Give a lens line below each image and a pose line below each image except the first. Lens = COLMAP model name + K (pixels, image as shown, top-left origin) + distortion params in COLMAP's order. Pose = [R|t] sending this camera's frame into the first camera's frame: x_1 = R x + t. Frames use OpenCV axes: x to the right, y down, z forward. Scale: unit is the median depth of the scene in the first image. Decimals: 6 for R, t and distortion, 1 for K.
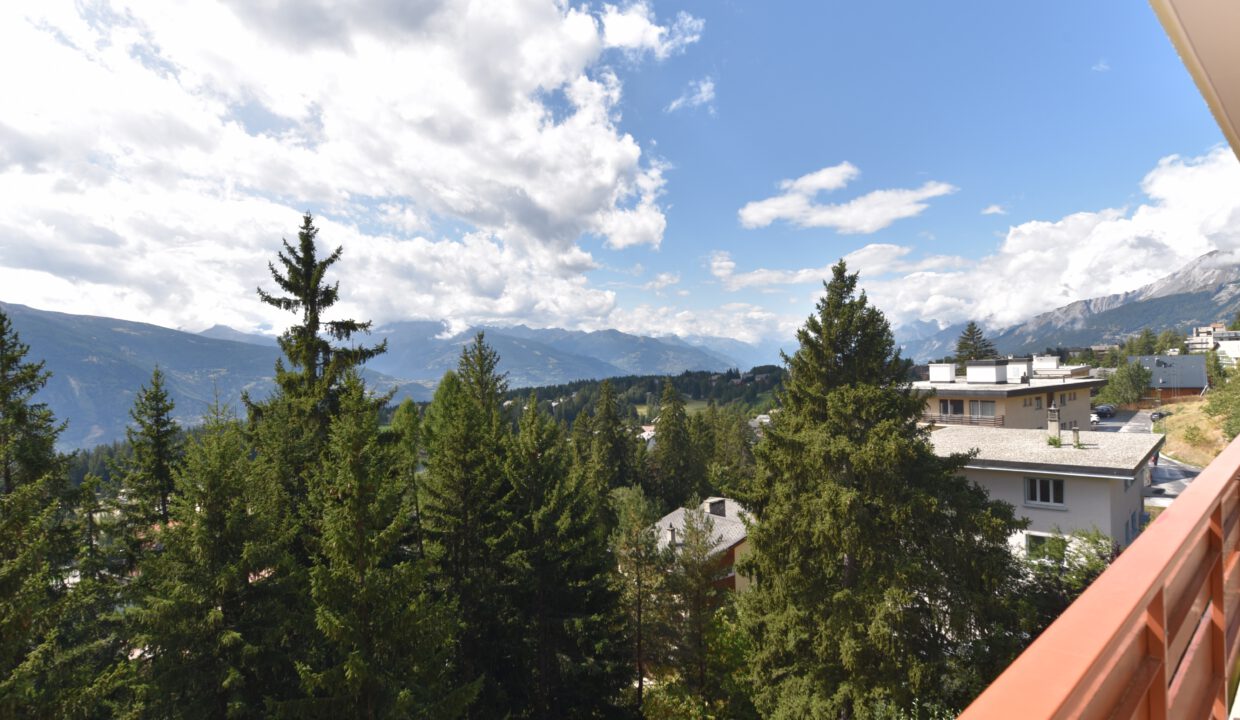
lens RADIAL K [[706.8, 0, 606.5], [0, 706.8, 358.7], [0, 0, 1]] dist [-0.019285, -0.009505]
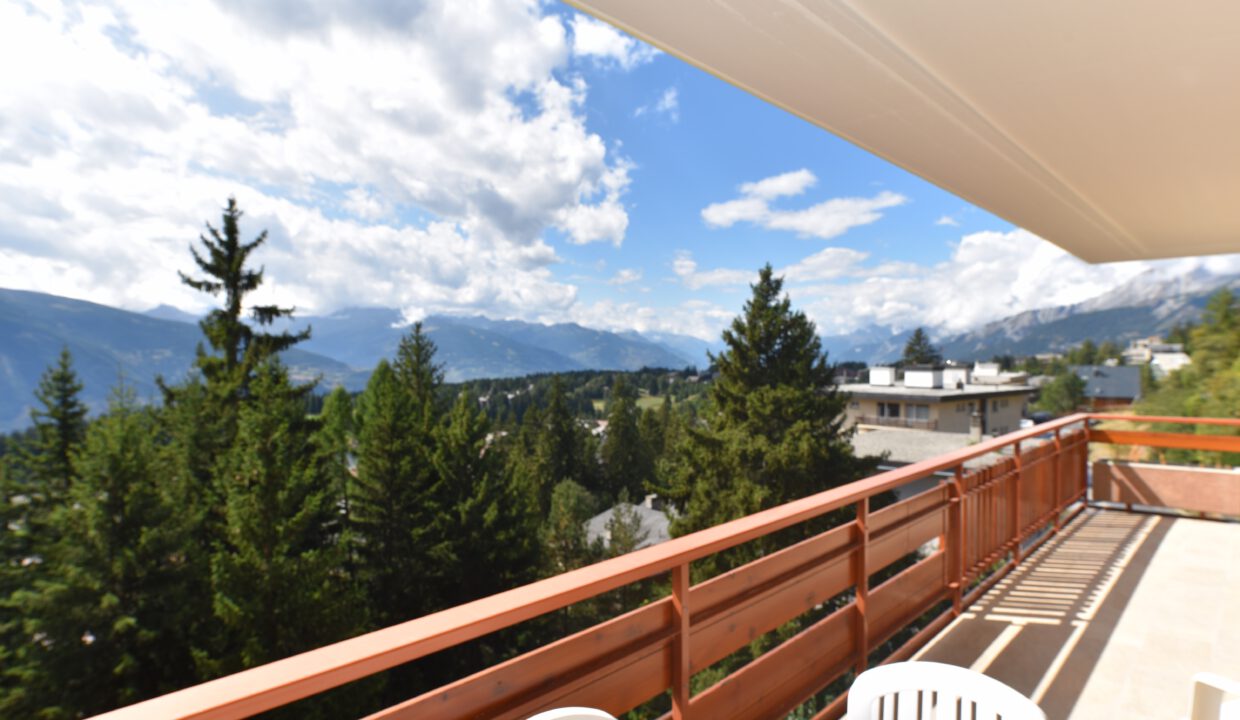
lens RADIAL K [[706.8, 0, 630.9], [0, 706.8, 352.5], [0, 0, 1]] dist [-0.019285, -0.009505]
pose [[0.997987, 0.031622, 0.054966, 0.086814], [-0.031613, 0.999500, -0.001019, -0.003921], [-0.054970, -0.000721, 0.998488, -0.013711]]
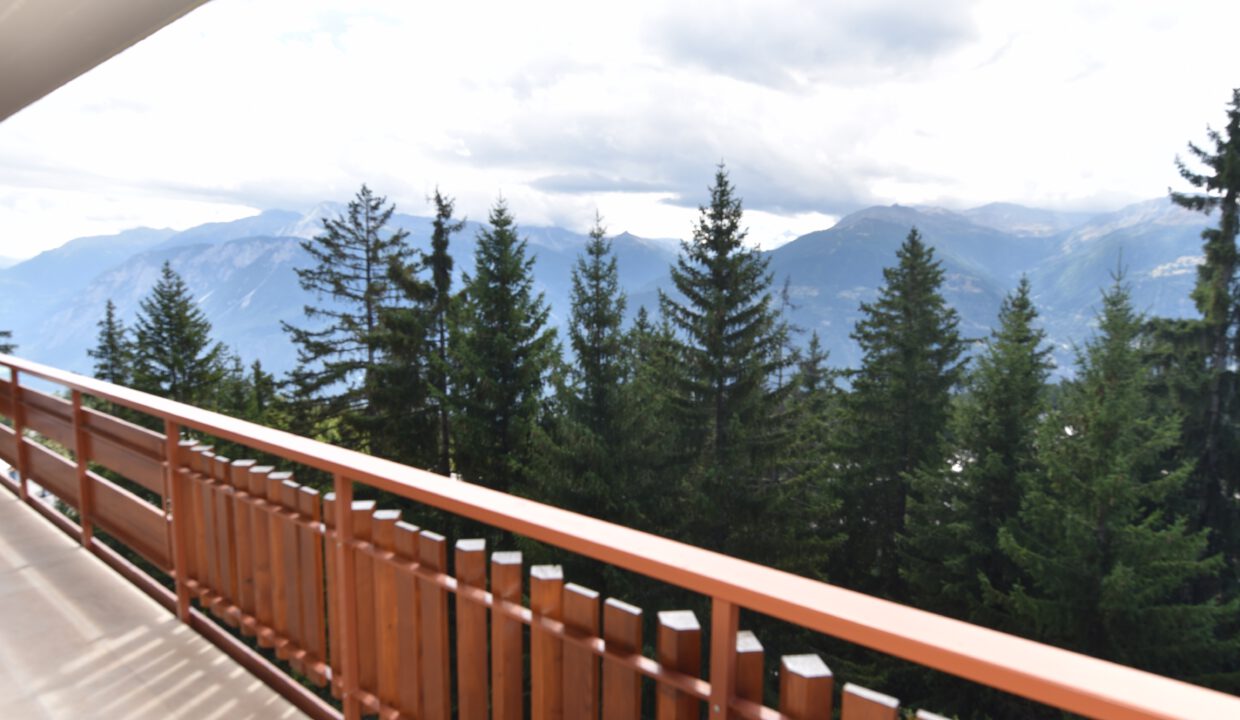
lens RADIAL K [[706.8, 0, 612.5], [0, 706.8, 366.9], [0, 0, 1]] dist [-0.019285, -0.009505]
pose [[0.124134, 0.152342, -0.980501, 0.500616], [-0.005522, 0.988235, 0.152845, -0.013351], [0.992250, -0.013559, 0.123515, 0.418007]]
